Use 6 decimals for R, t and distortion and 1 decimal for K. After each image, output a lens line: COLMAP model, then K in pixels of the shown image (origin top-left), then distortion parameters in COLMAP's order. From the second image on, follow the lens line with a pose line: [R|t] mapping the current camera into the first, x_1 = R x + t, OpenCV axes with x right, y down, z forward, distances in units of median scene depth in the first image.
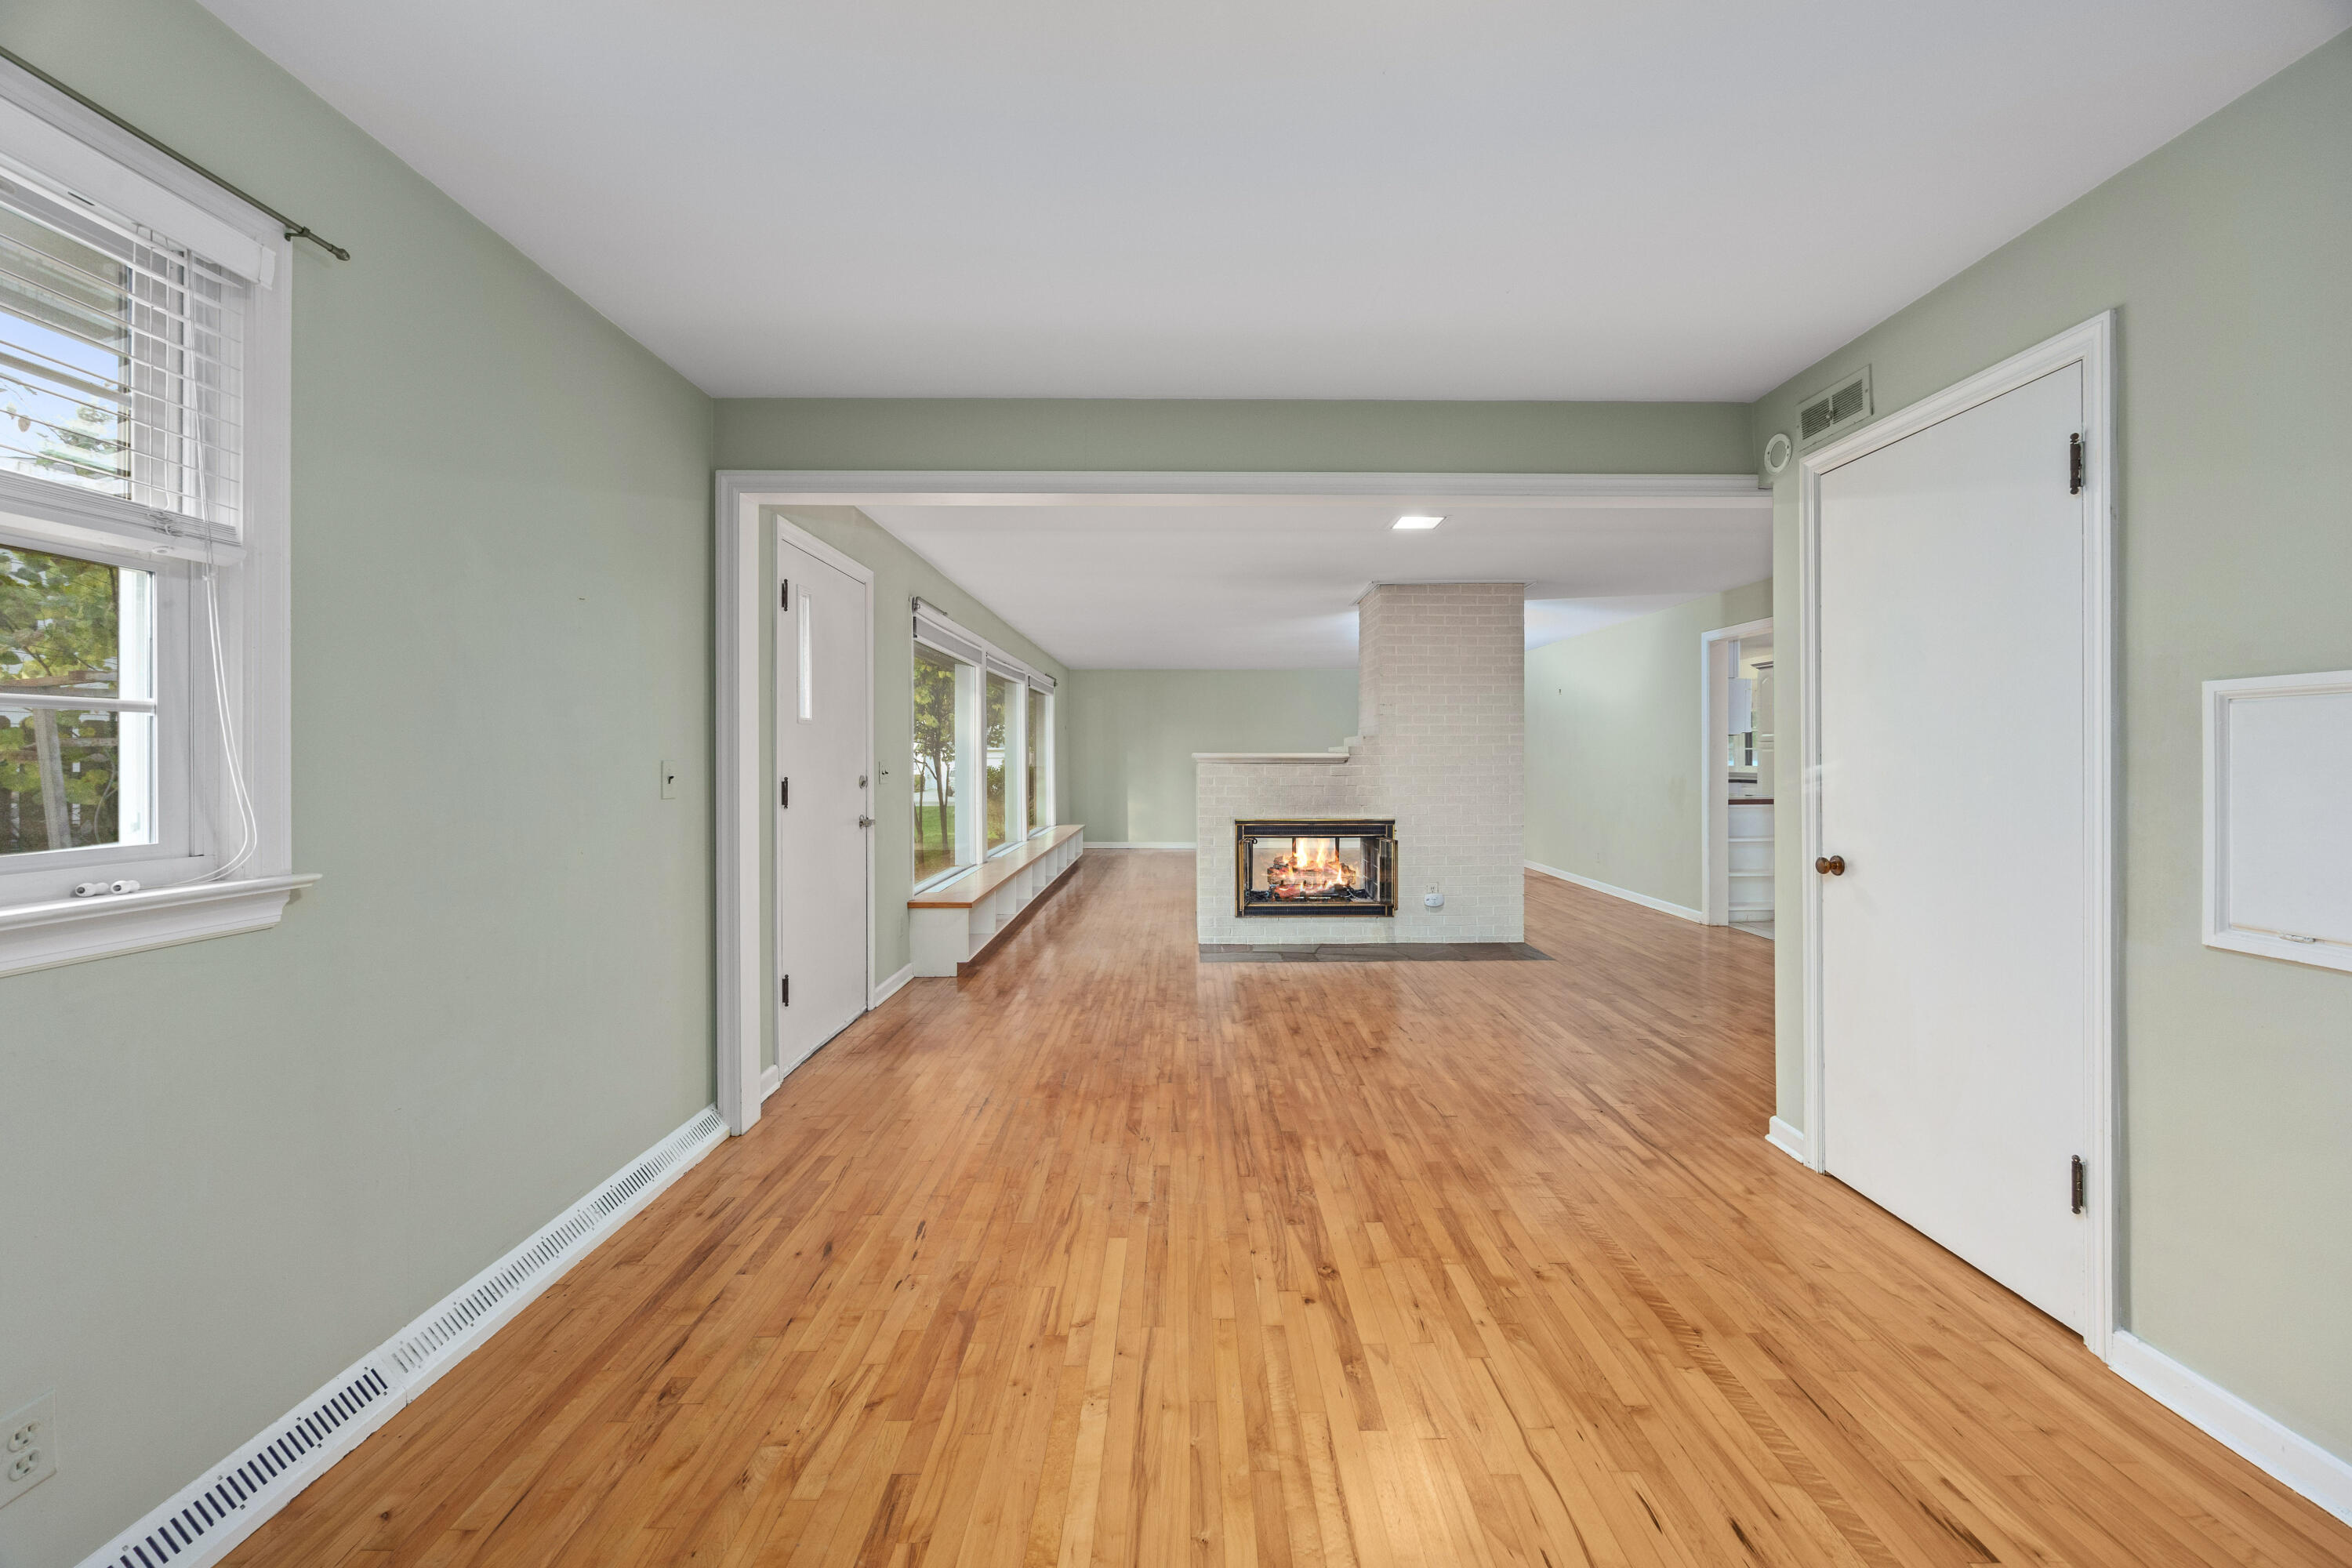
lens RADIAL K [[912.7, 0, 1181.6], [0, 912.7, 762.0], [0, 0, 1]] dist [0.000602, 0.000049]
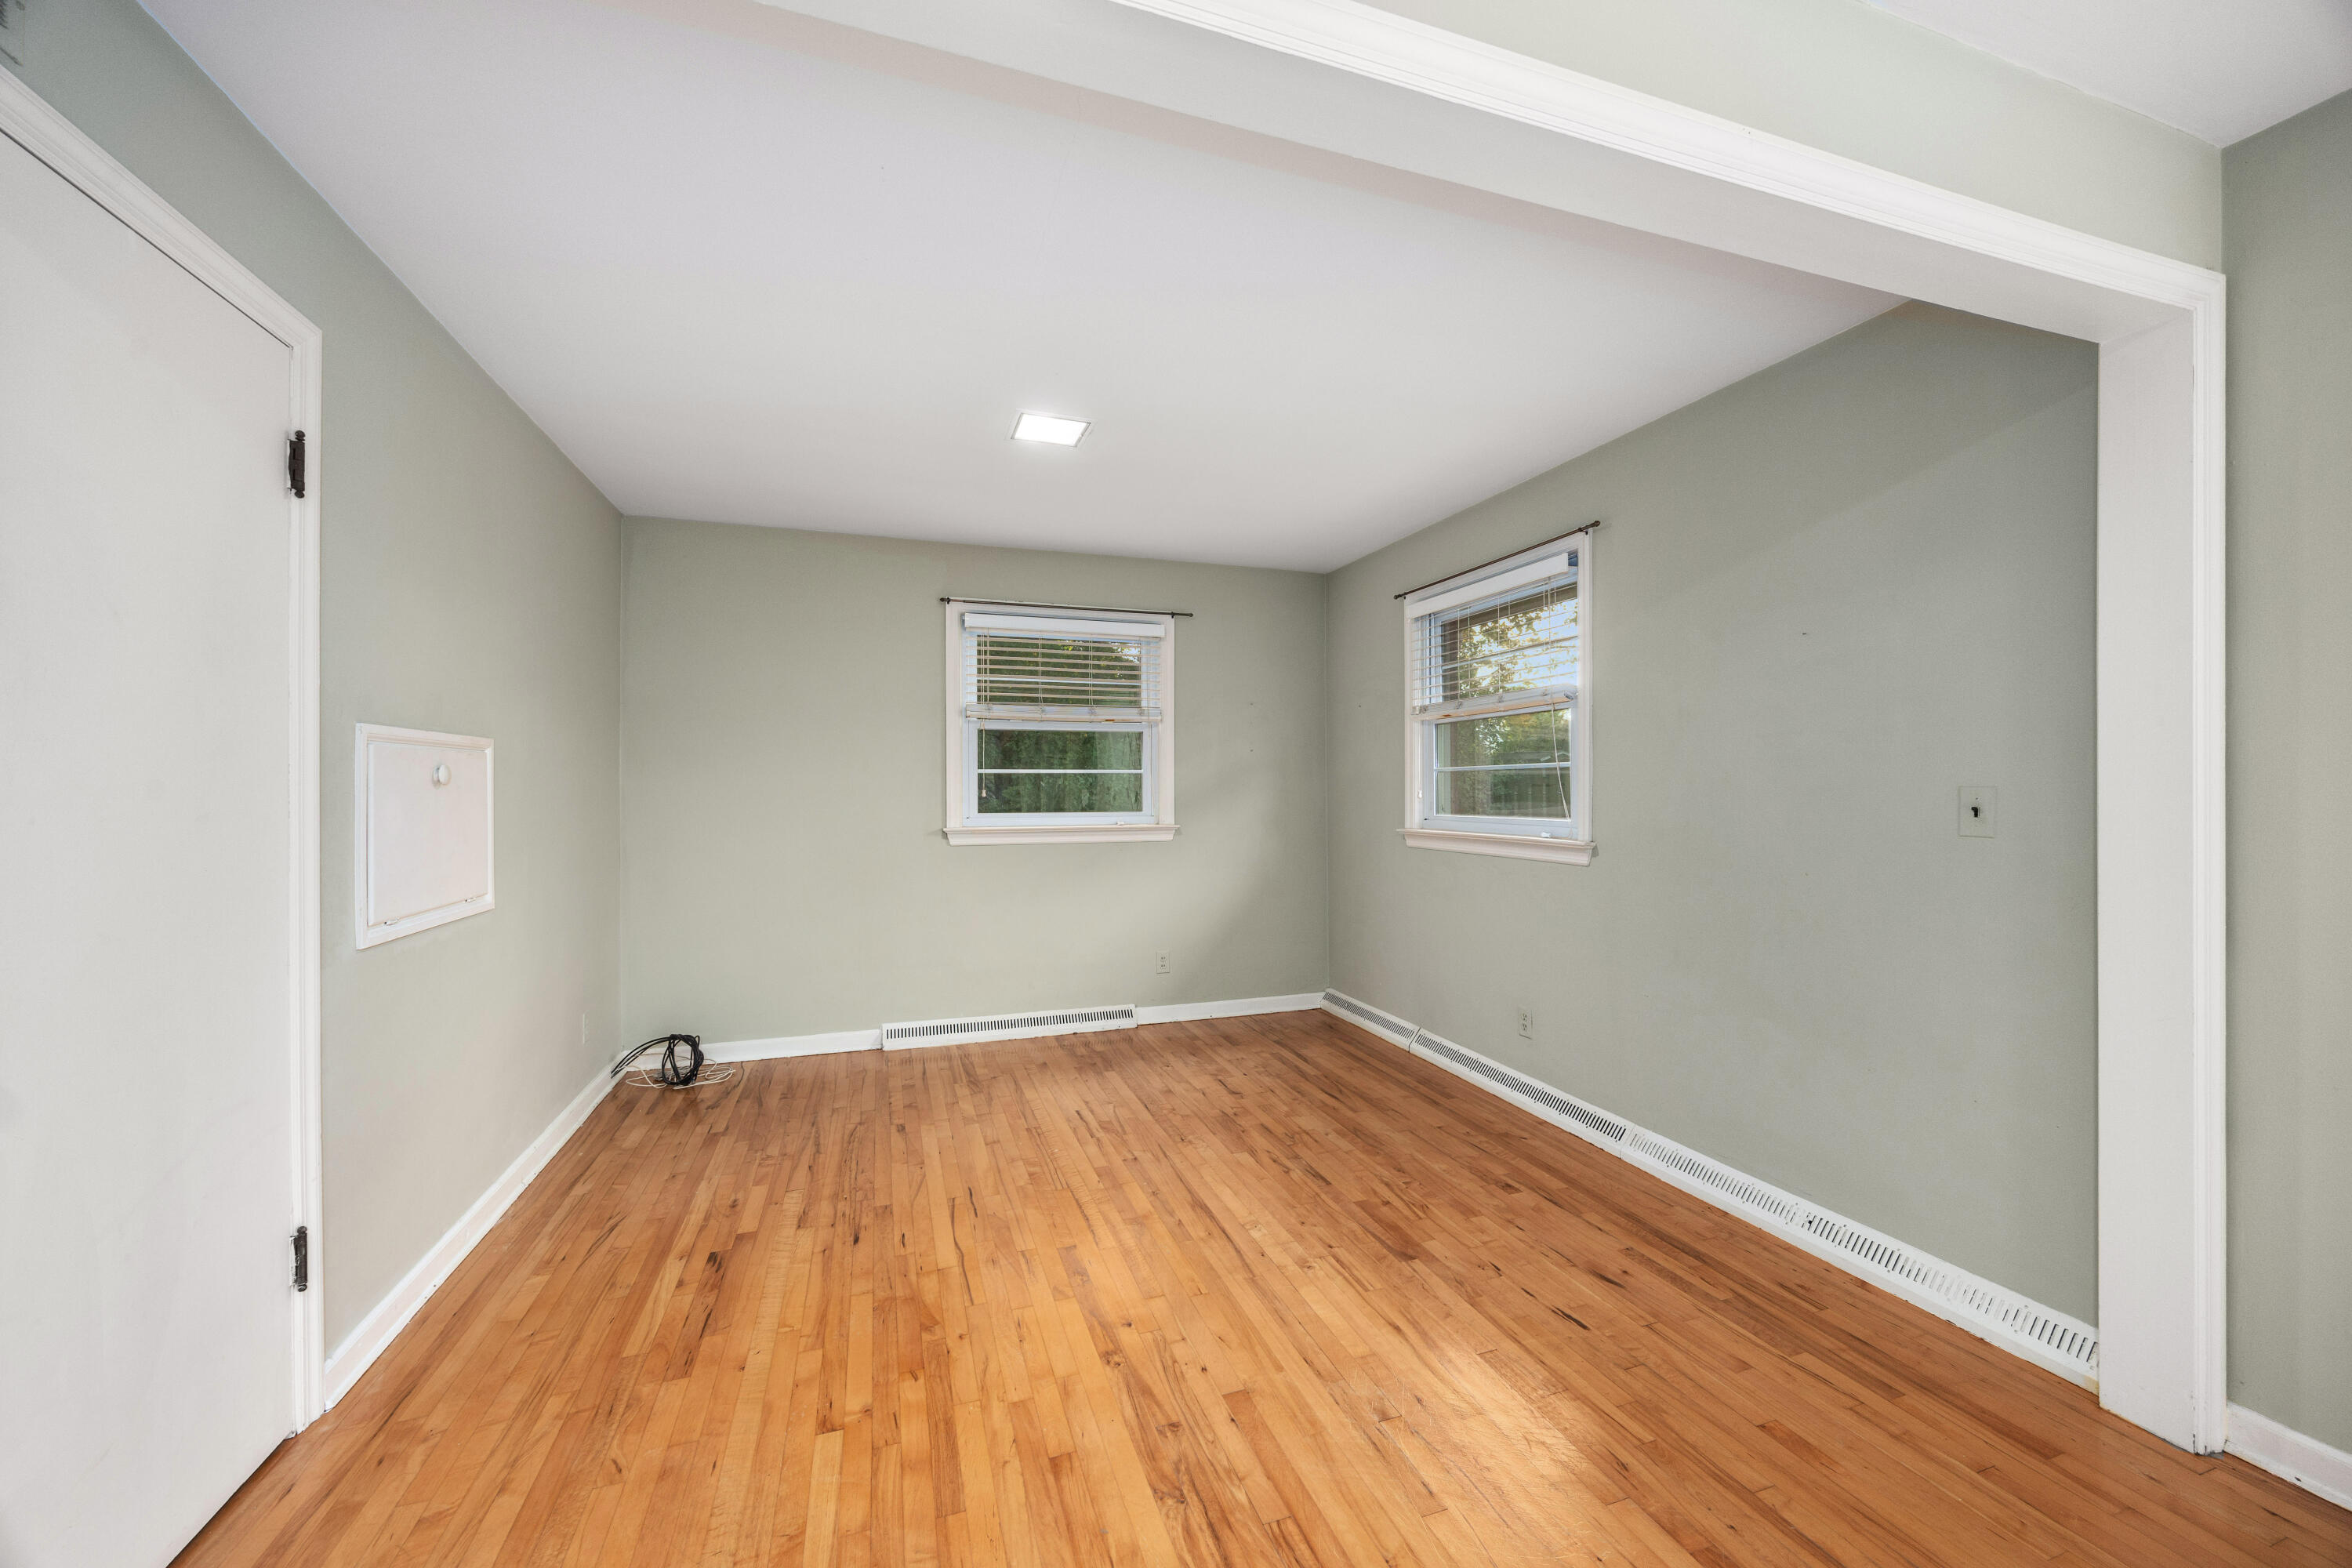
lens RADIAL K [[900.4, 0, 1180.4], [0, 900.4, 787.4], [0, 0, 1]] dist [-0.000204, -0.000030]
pose [[-0.949557, 0.006778, -0.313521, 0.364237], [0.006629, 0.999977, 0.001544, -0.004357], [0.313525, -0.000613, -0.949580, 1.822867]]
